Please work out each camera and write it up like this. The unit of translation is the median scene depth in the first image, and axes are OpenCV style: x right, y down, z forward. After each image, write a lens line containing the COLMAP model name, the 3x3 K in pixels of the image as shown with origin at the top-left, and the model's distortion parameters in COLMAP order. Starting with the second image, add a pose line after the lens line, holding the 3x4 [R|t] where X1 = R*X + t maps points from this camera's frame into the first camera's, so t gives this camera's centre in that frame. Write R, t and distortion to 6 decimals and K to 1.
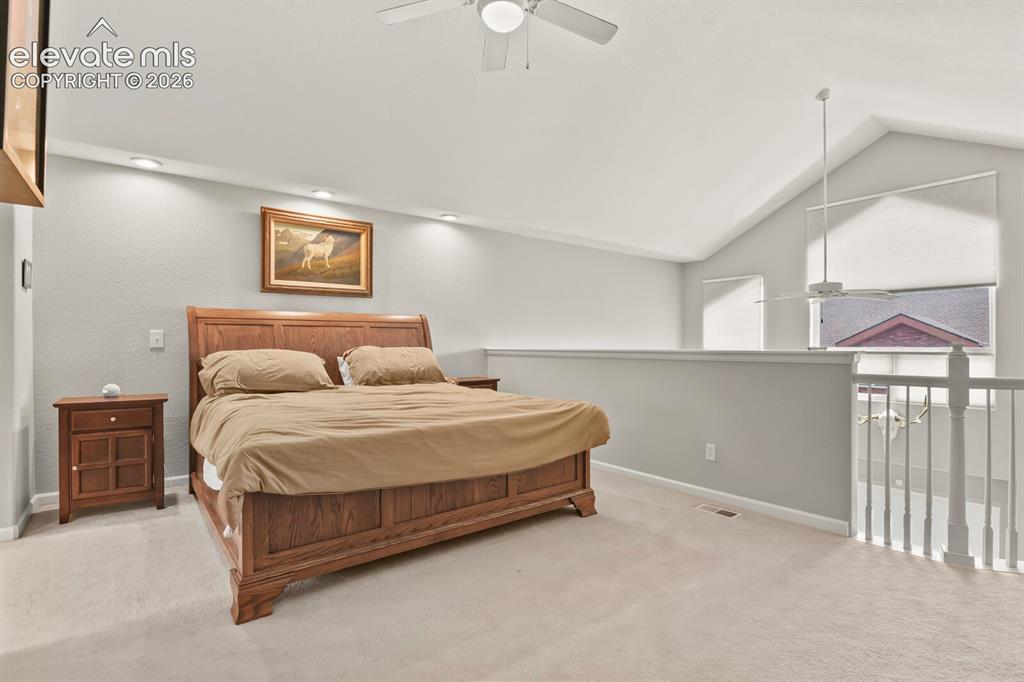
lens RADIAL K [[499.5, 0, 519.7], [0, 499.5, 341.1], [0, 0, 1]] dist [-0.000901, -0.008139]
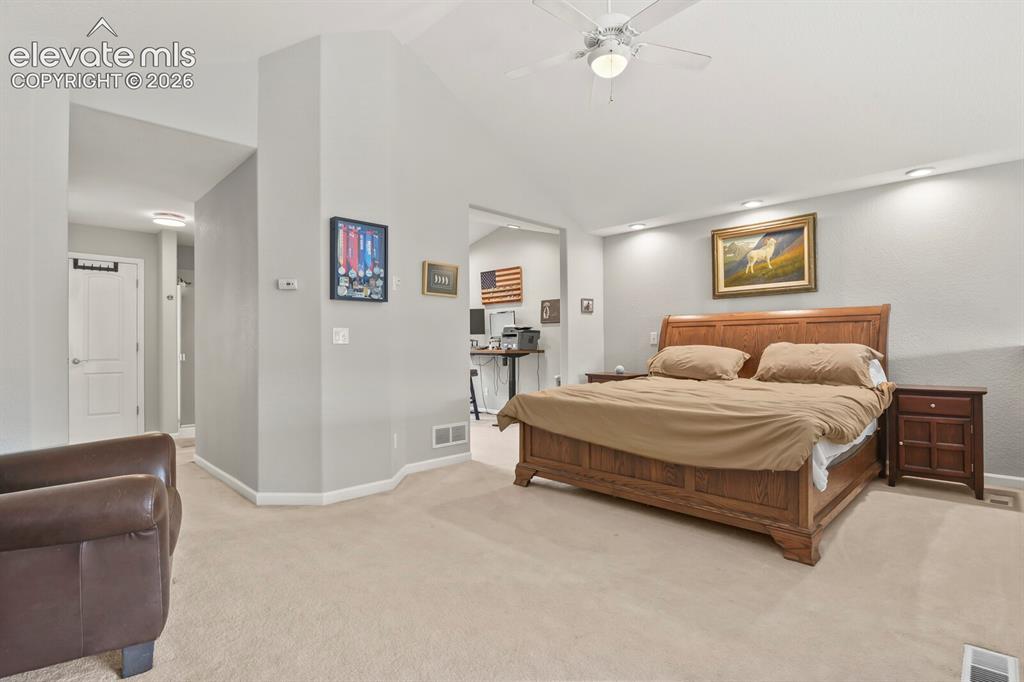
lens RADIAL K [[499.5, 0, 519.7], [0, 499.5, 341.1], [0, 0, 1]] dist [-0.000901, -0.008139]
pose [[0.122160, -0.005409, -0.992496, 0.639411], [0.009883, 0.999942, -0.004234, 0.006308], [0.992461, -0.009292, 0.122207, 0.361659]]
